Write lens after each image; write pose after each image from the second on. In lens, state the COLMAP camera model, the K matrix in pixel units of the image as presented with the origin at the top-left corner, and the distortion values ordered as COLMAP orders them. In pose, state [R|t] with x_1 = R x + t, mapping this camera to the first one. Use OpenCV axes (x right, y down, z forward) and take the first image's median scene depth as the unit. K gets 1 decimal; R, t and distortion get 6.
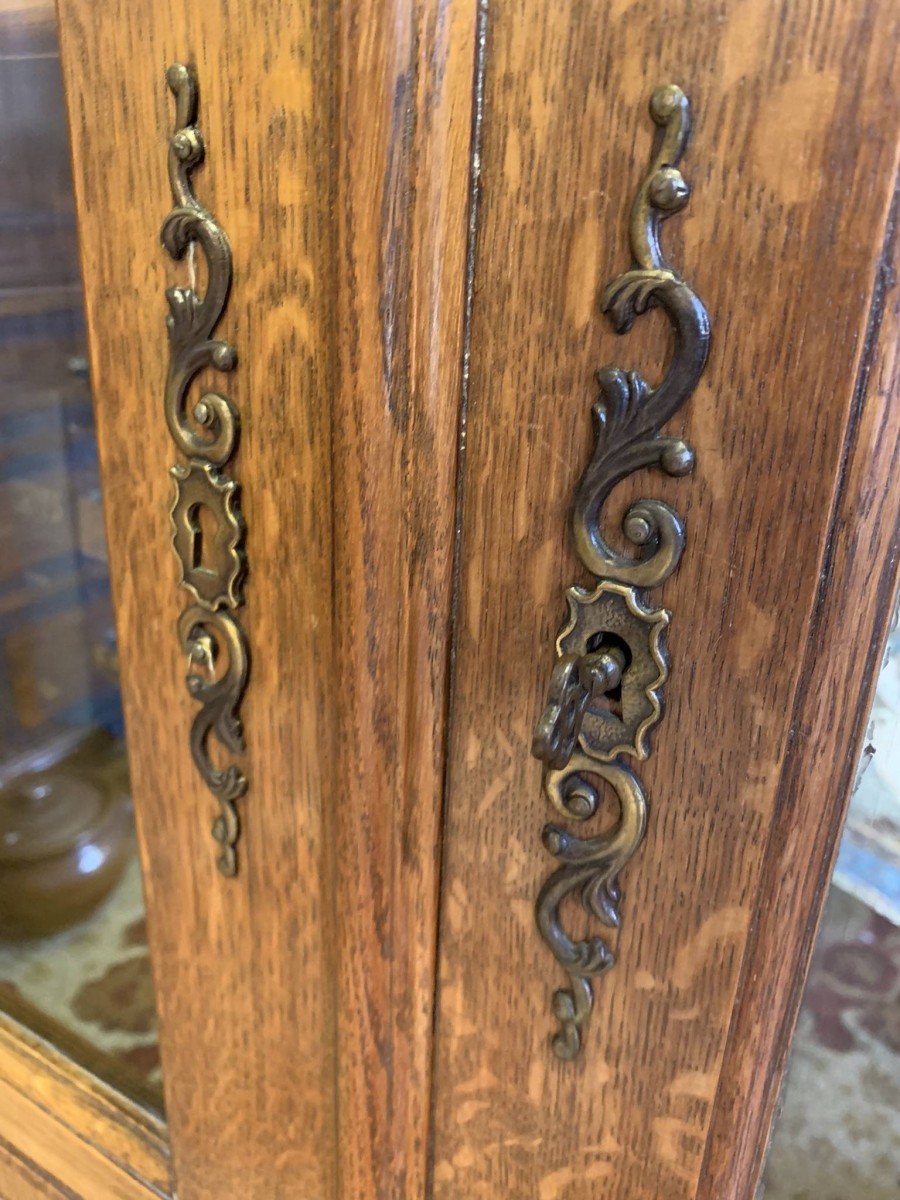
lens RADIAL K [[933.0, 0, 453.2], [0, 933.0, 603.4], [0, 0, 1]] dist [0.024818, -0.055472]
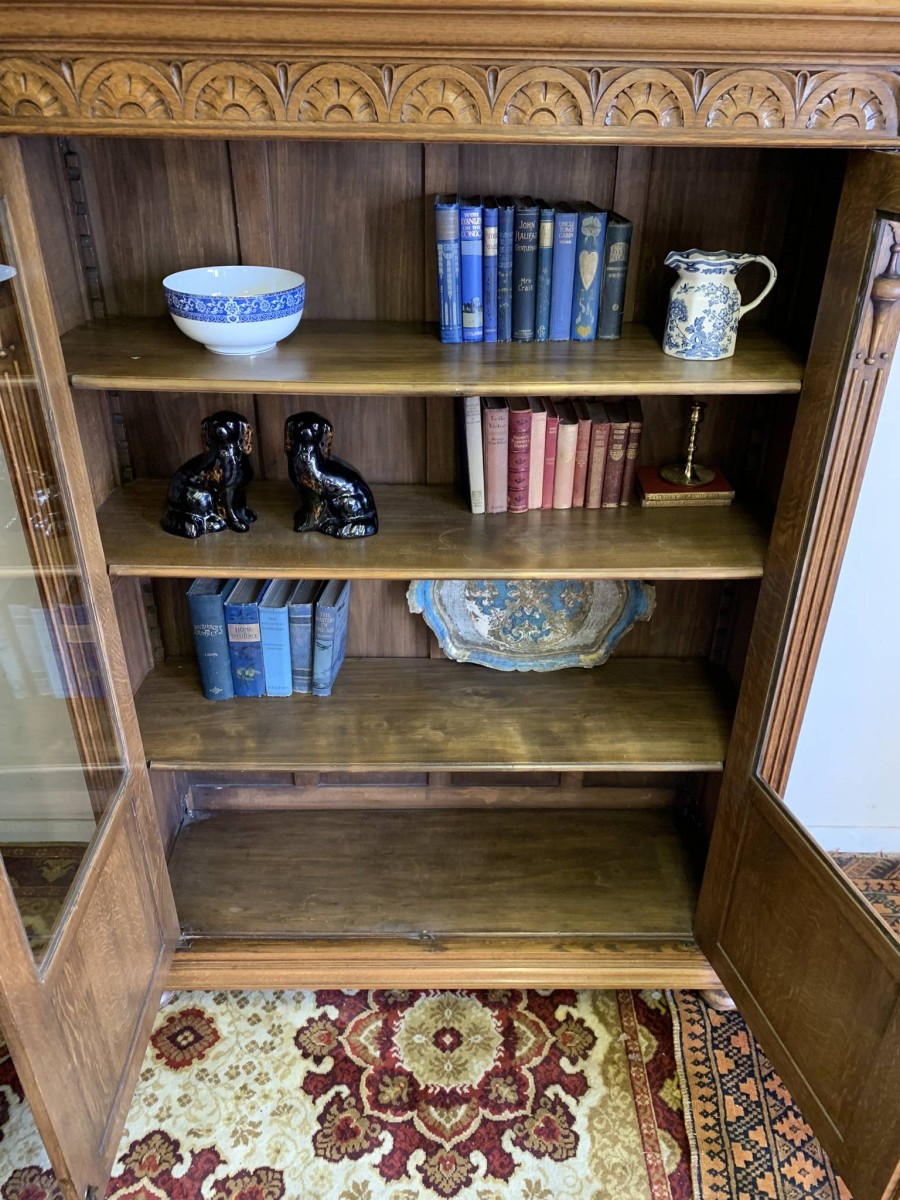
lens RADIAL K [[923.8, 0, 460.4], [0, 923.8, 587.8], [0, 0, 1]] dist [0.003742, 0.000480]
pose [[0.850323, -0.286574, 0.441390, -3.359270], [0.223105, 0.955931, 0.190838, -2.006250], [-0.476628, -0.063797, 0.876787, -6.191058]]
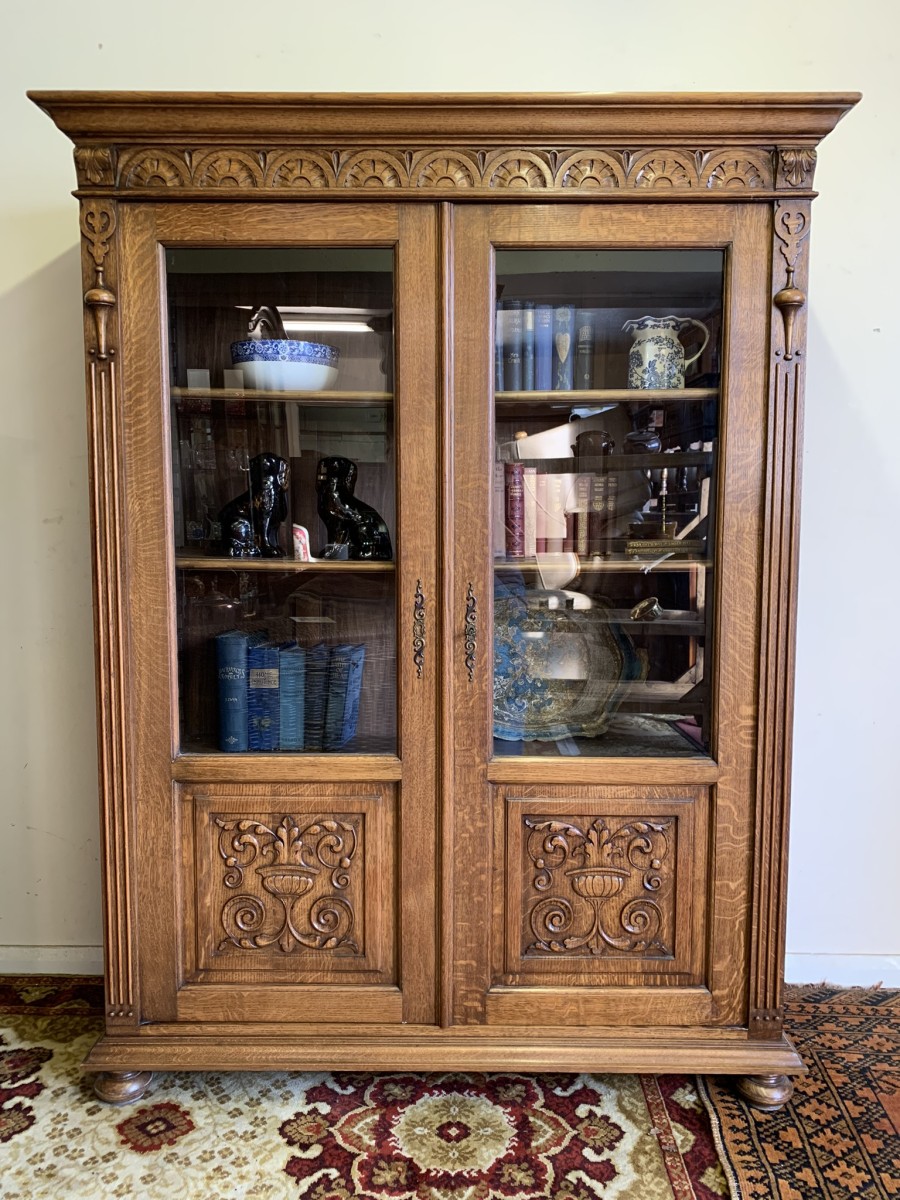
lens RADIAL K [[921.2, 0, 456.7], [0, 921.2, 585.3], [0, 0, 1]] dist [0.008662, -0.004704]
pose [[0.859822, -0.080627, 0.504188, -4.419930], [0.226661, 0.945097, -0.235405, 1.696984], [-0.457527, 0.316686, 0.830891, -6.582078]]
